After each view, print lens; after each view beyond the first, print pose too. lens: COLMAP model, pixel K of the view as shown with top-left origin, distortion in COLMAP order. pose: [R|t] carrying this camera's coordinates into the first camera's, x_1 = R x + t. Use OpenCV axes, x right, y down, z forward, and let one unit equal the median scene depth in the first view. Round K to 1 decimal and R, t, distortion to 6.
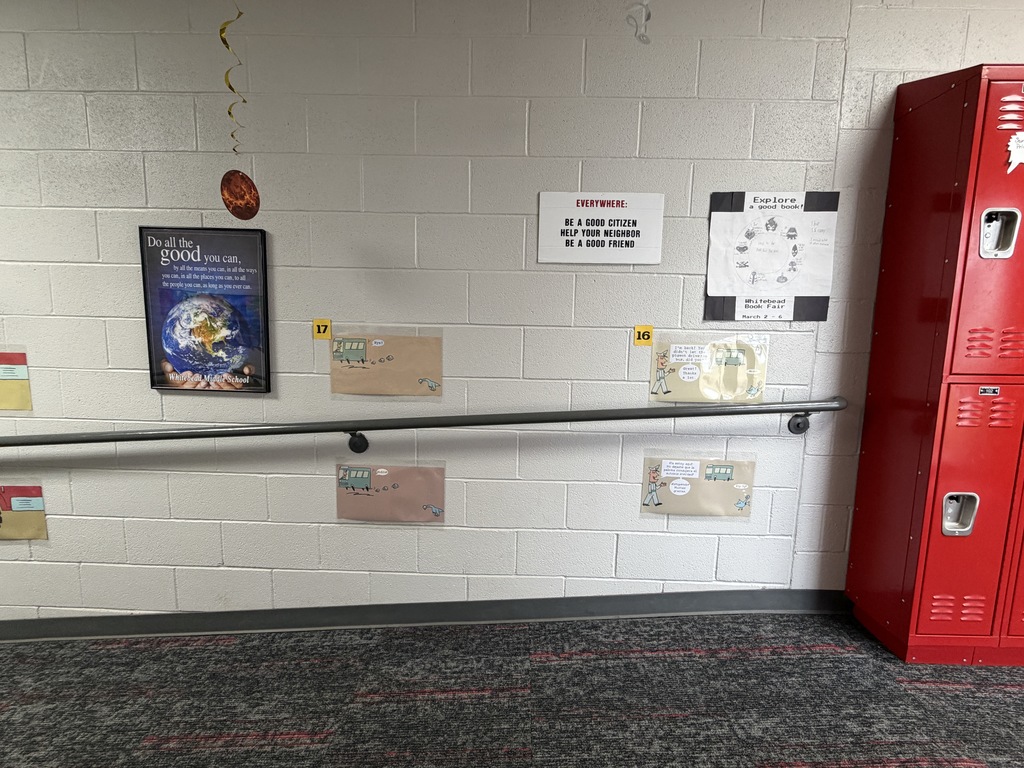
lens RADIAL K [[448.5, 0, 512.0], [0, 448.5, 384.0], [0, 0, 1]] dist [-0.000130, -0.000102]
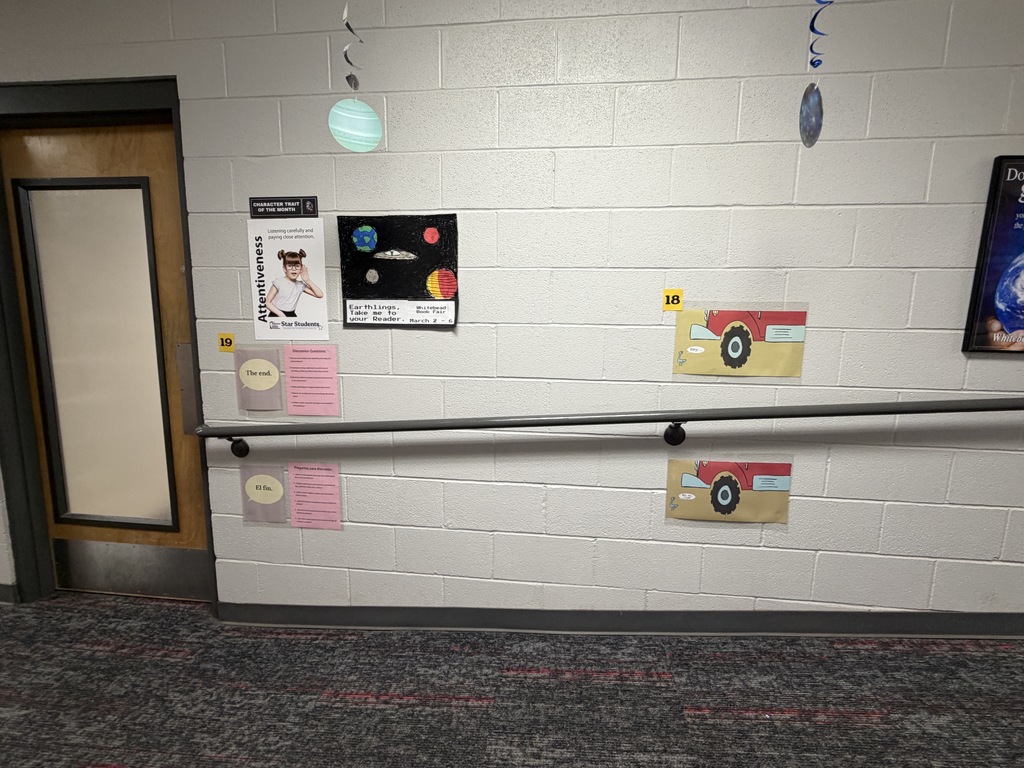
lens RADIAL K [[467.0, 0, 511.6], [0, 467.0, 393.3], [0, 0, 1]] dist [-0.000448, 0.000000]
pose [[0.995790, 0.005605, -0.091498, -1.548079], [-0.003981, 0.999831, 0.017920, 0.075968], [0.091583, -0.017480, 0.995644, 0.031207]]
